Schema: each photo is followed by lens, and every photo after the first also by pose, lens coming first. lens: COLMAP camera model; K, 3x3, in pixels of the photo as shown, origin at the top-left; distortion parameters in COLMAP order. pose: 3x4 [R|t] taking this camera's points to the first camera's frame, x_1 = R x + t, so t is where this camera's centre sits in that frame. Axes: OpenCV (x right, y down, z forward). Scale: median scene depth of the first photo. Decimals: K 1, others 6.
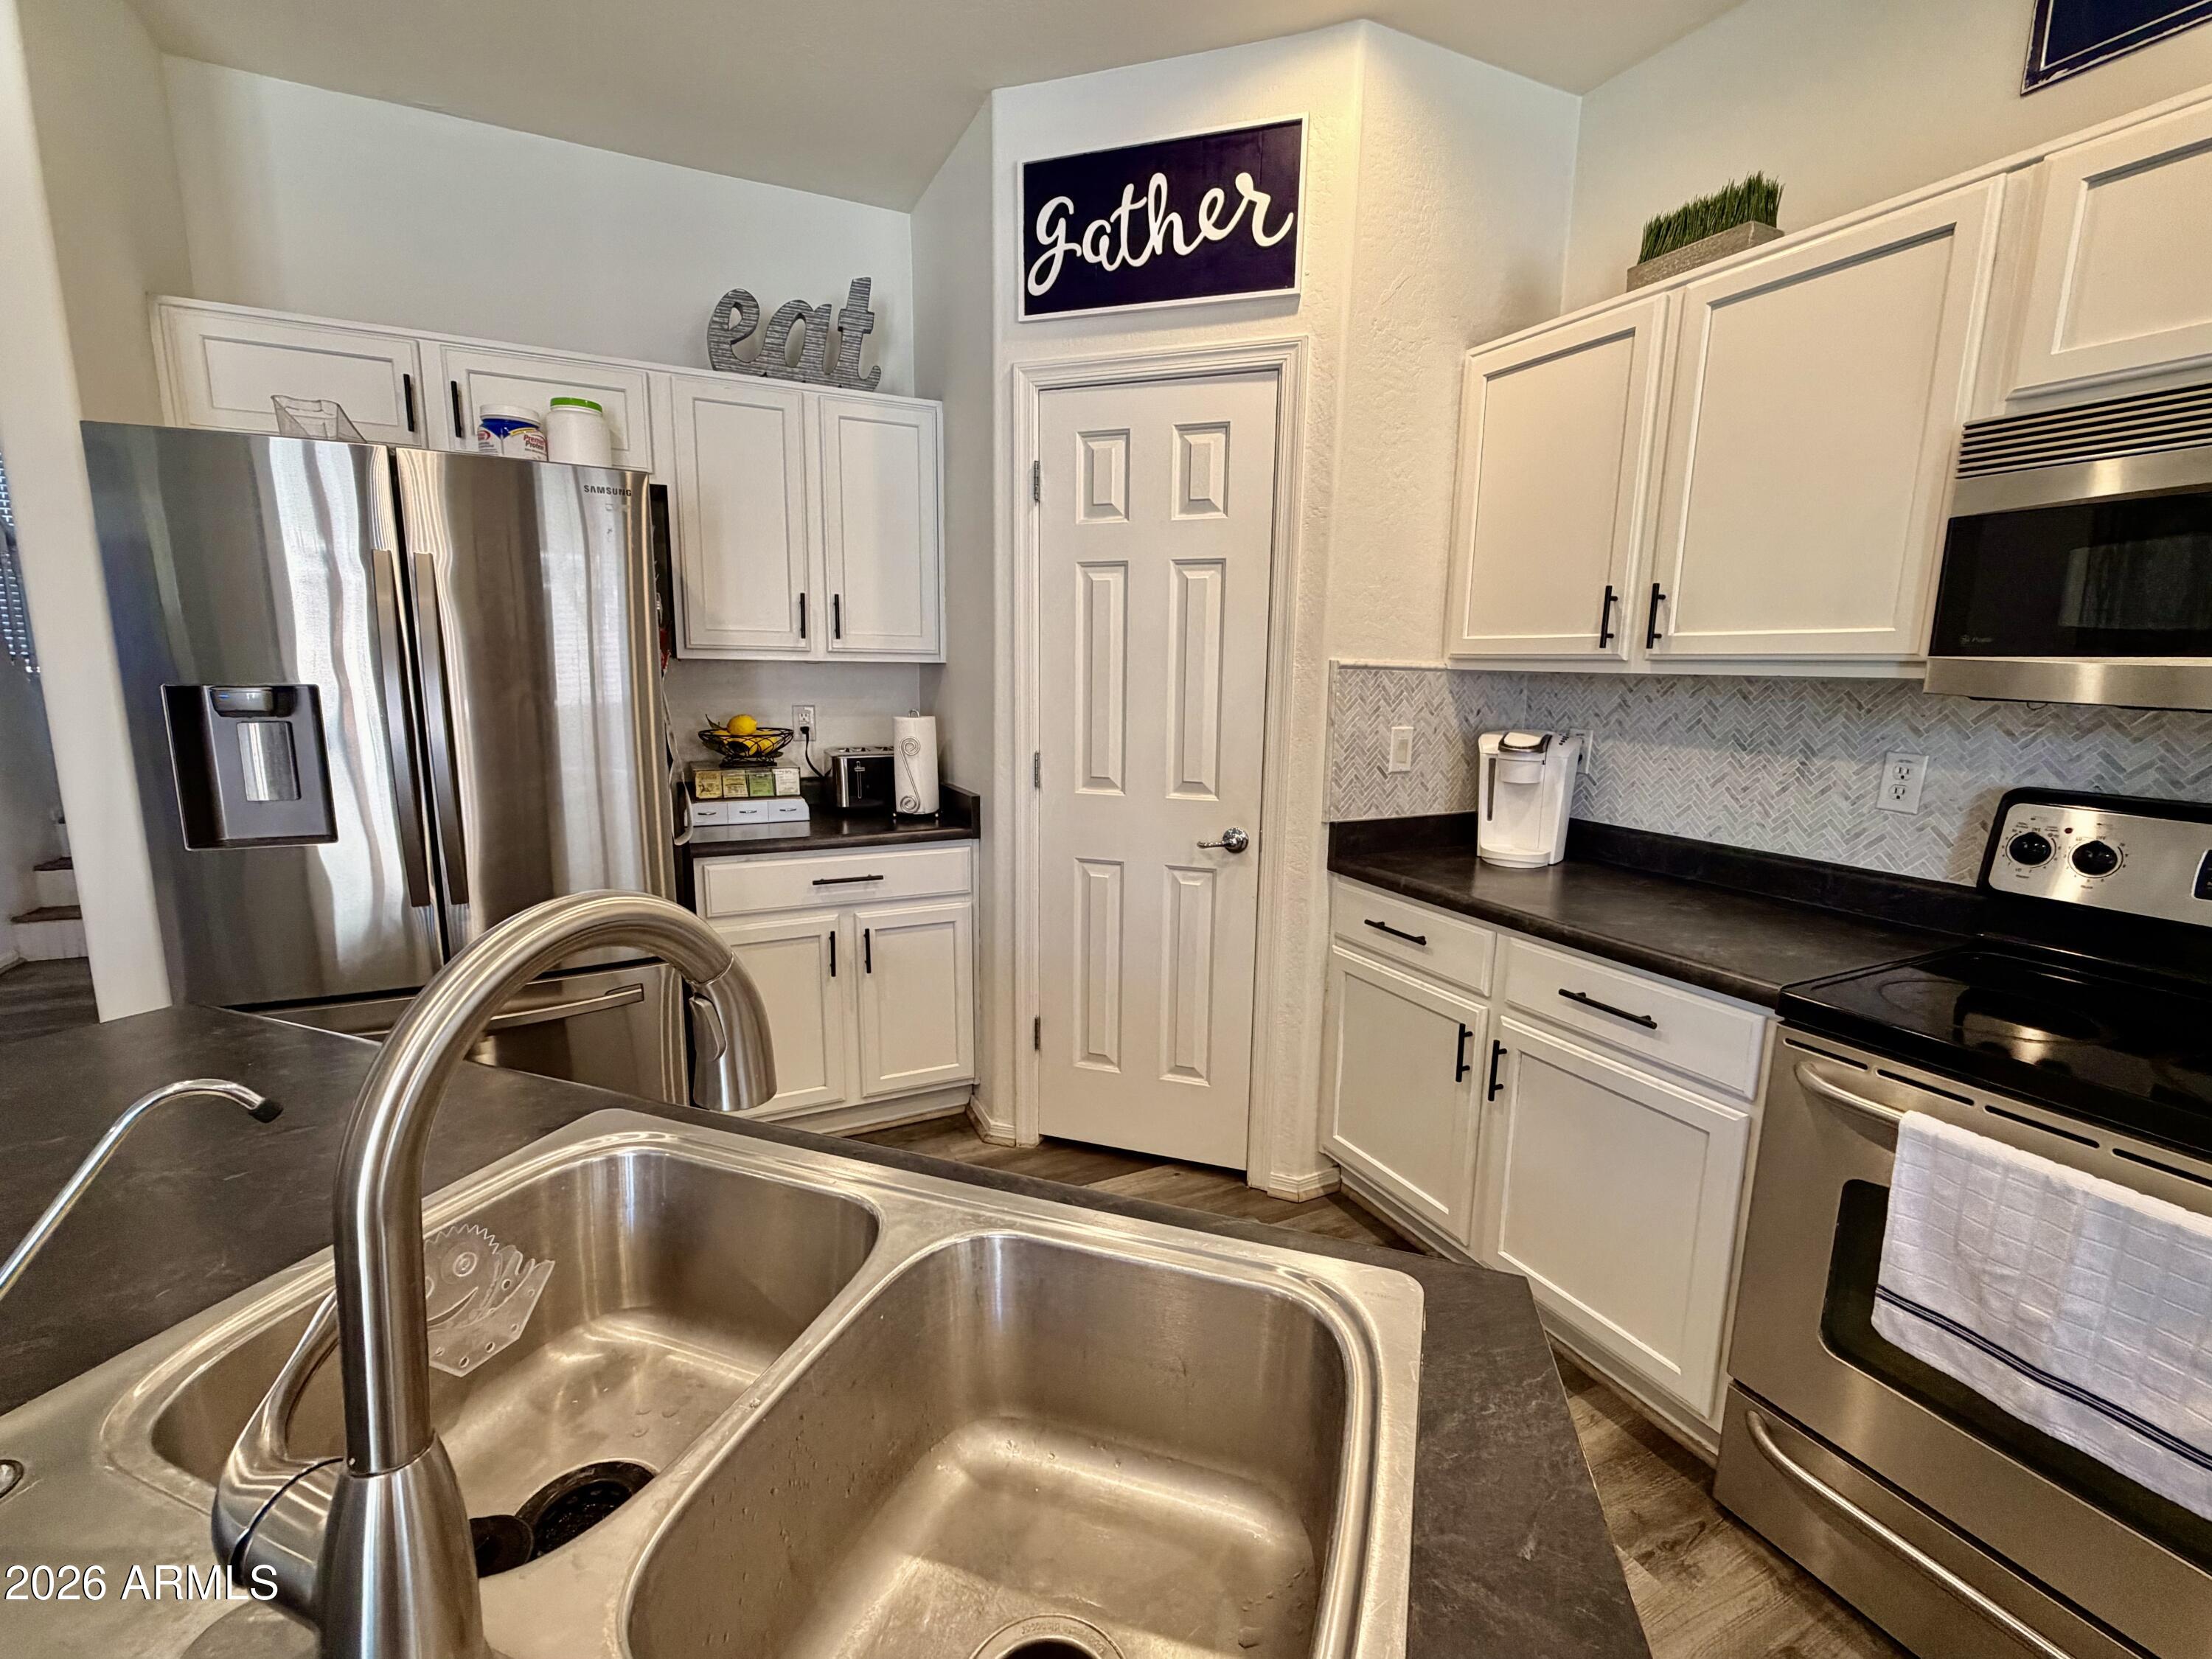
lens RADIAL K [[977.9, 0, 1107.4], [0, 977.9, 826.6], [0, 0, 1]] dist [0.007594, -0.000781]
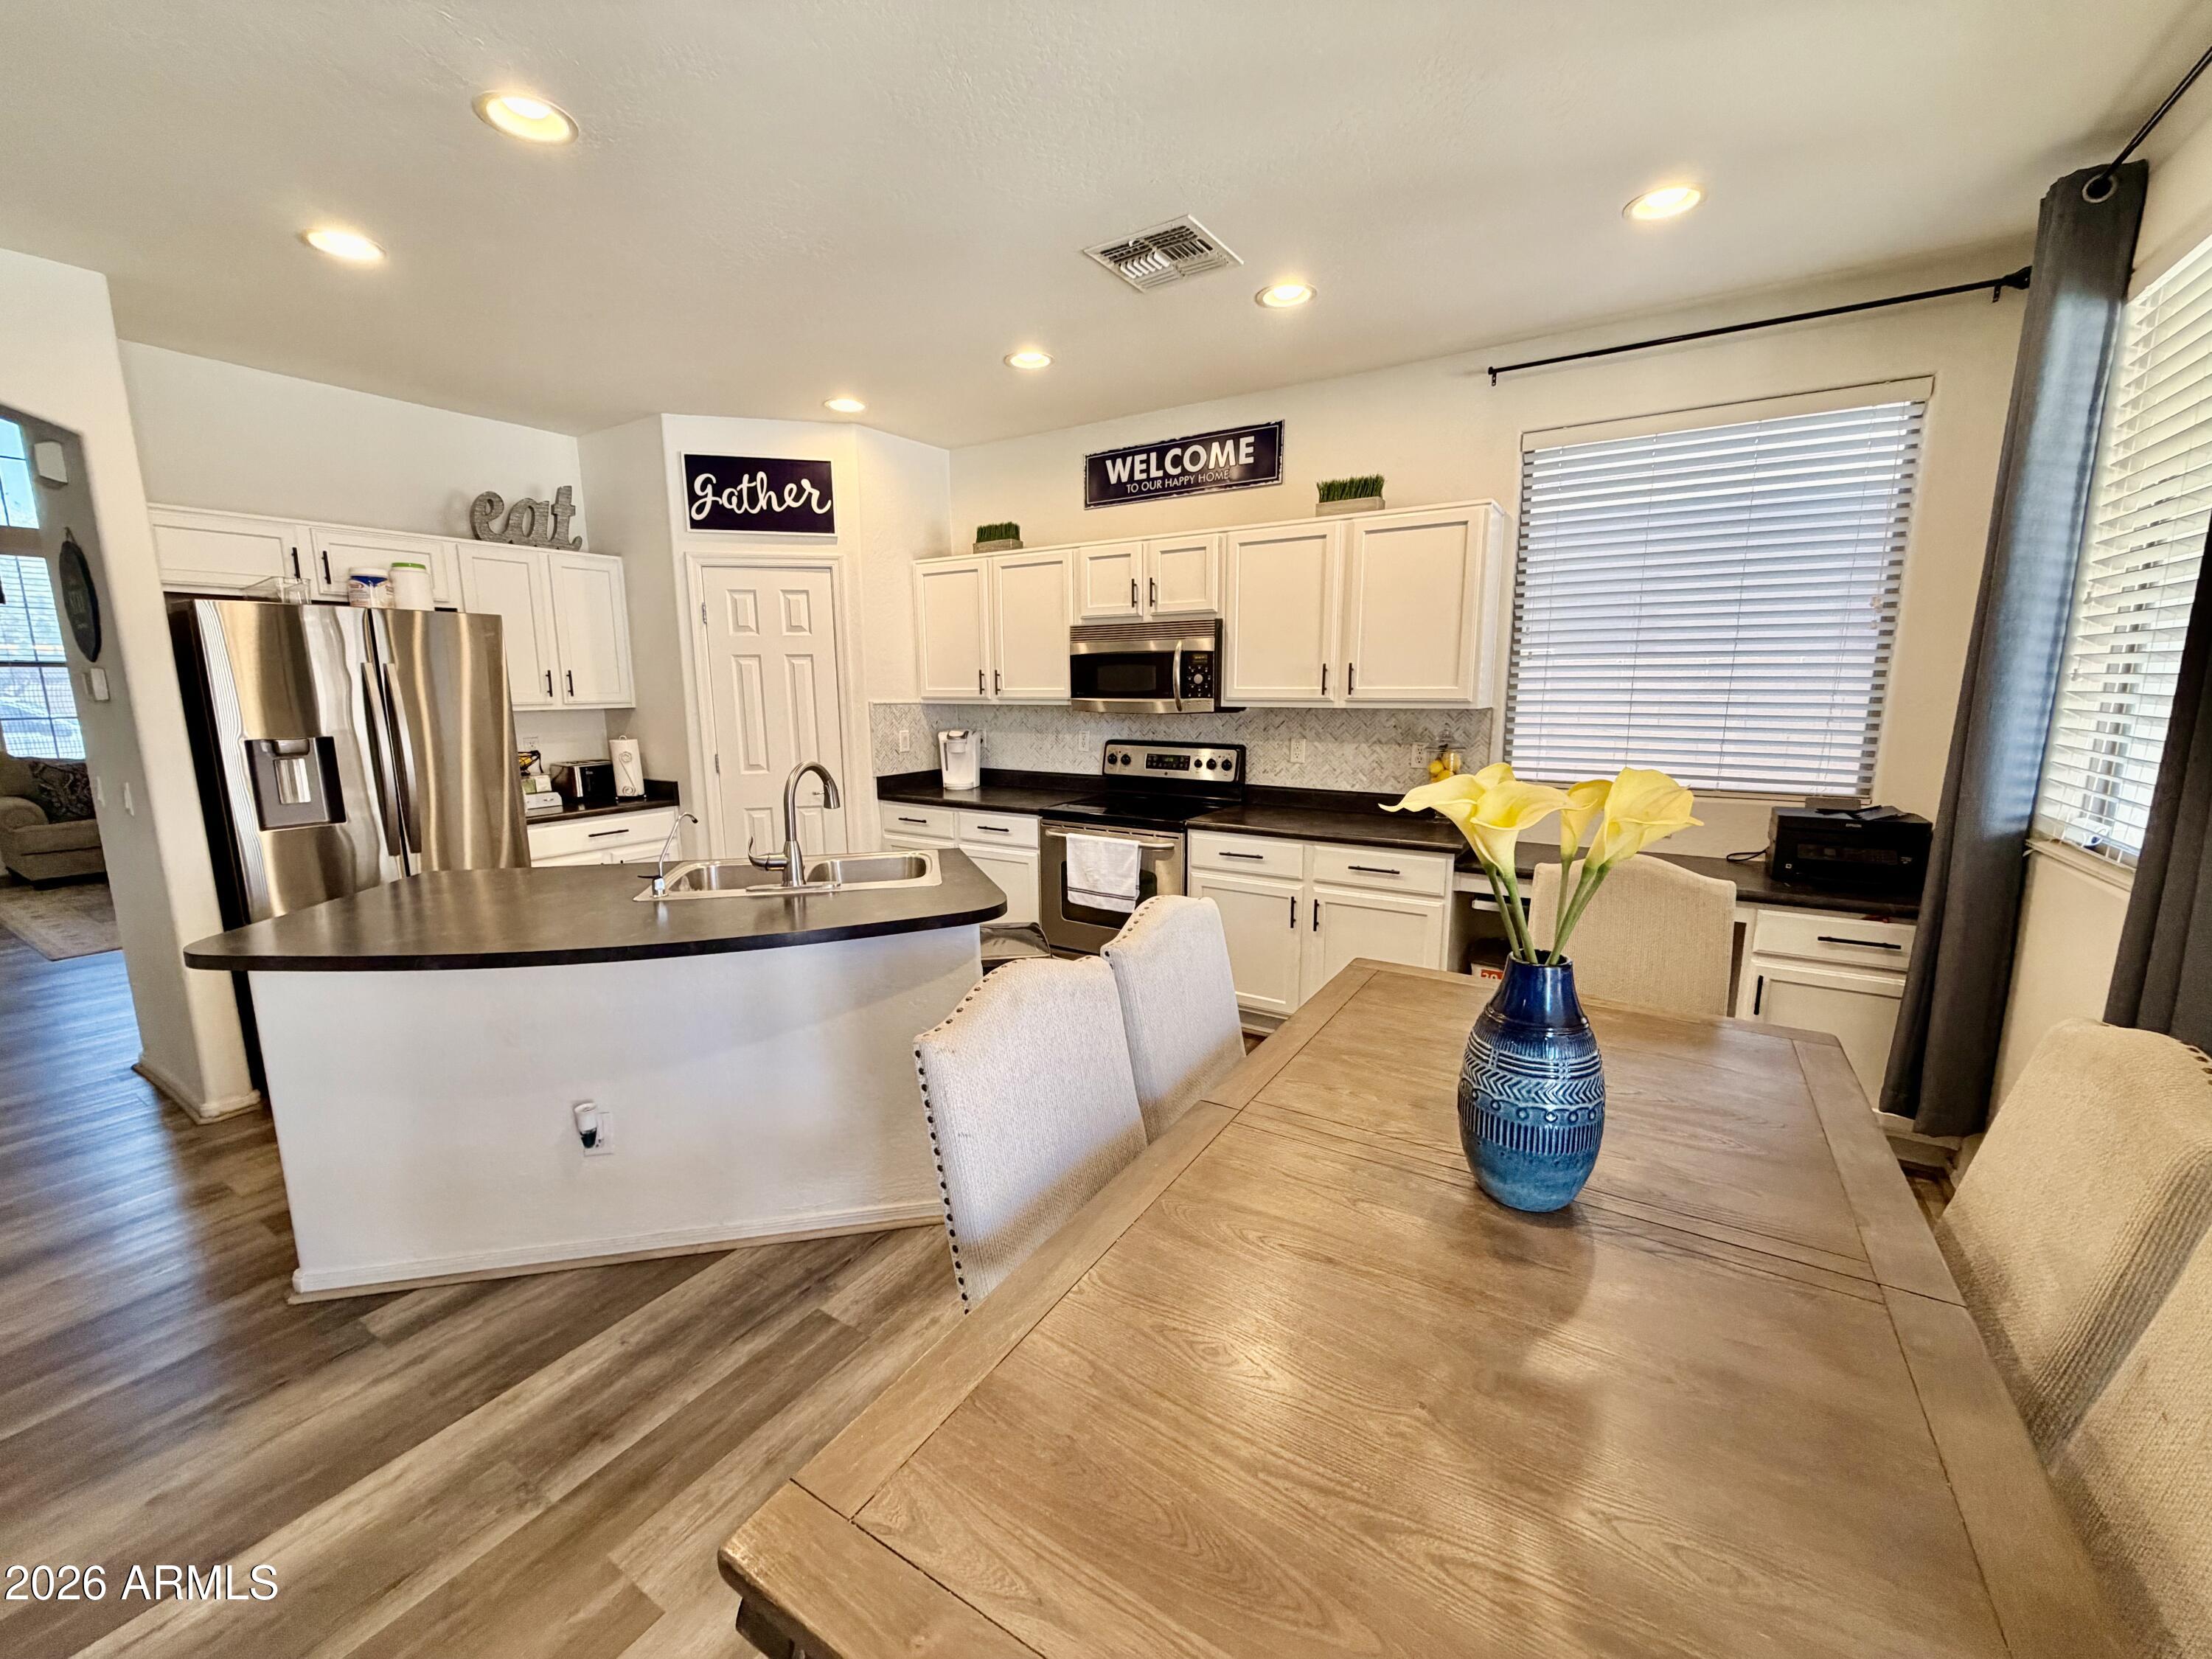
lens RADIAL K [[880.2, 0, 1107.2], [0, 880.2, 828.7], [0, 0, 1]] dist [0.003526, 0.000199]
pose [[0.851215, -0.107531, 0.513683, -0.355796], [0.106910, 0.993789, 0.030874, 0.106256], [-0.513813, 0.028638, 0.857424, -0.937000]]
